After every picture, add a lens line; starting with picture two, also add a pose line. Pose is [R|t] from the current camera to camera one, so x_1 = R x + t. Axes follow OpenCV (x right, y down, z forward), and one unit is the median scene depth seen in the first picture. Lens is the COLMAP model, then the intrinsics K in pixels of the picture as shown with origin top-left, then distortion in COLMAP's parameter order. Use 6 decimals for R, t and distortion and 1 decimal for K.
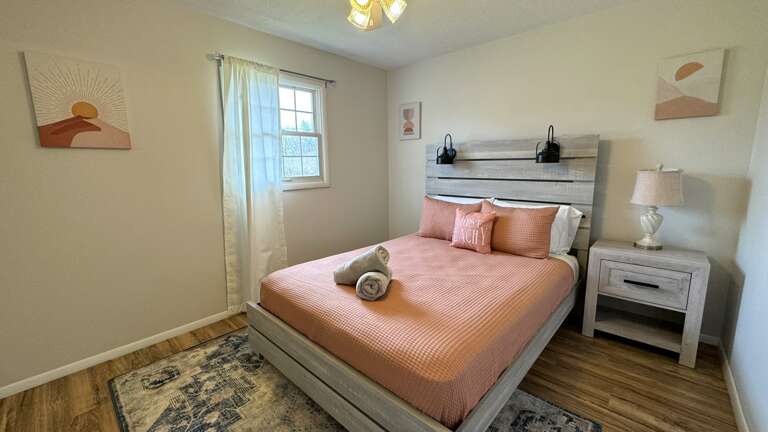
lens RADIAL K [[306.0, 0, 384.0], [0, 306.0, 216.0], [0, 0, 1]] dist [-0.000673, -0.000042]
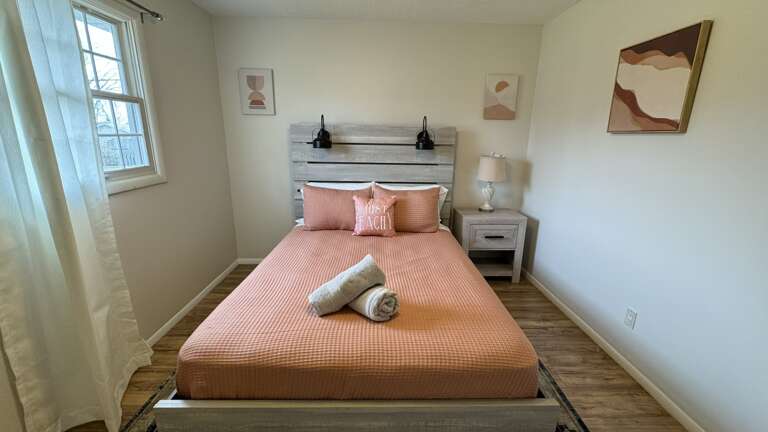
lens RADIAL K [[306.0, 0, 384.0], [0, 306.0, 216.0], [0, 0, 1]] dist [-0.000673, -0.000042]
pose [[0.720357, -0.151317, 0.676897, -0.390219], [0.091103, 0.988100, 0.123932, -0.080374], [-0.687594, -0.027608, 0.725570, 0.255723]]
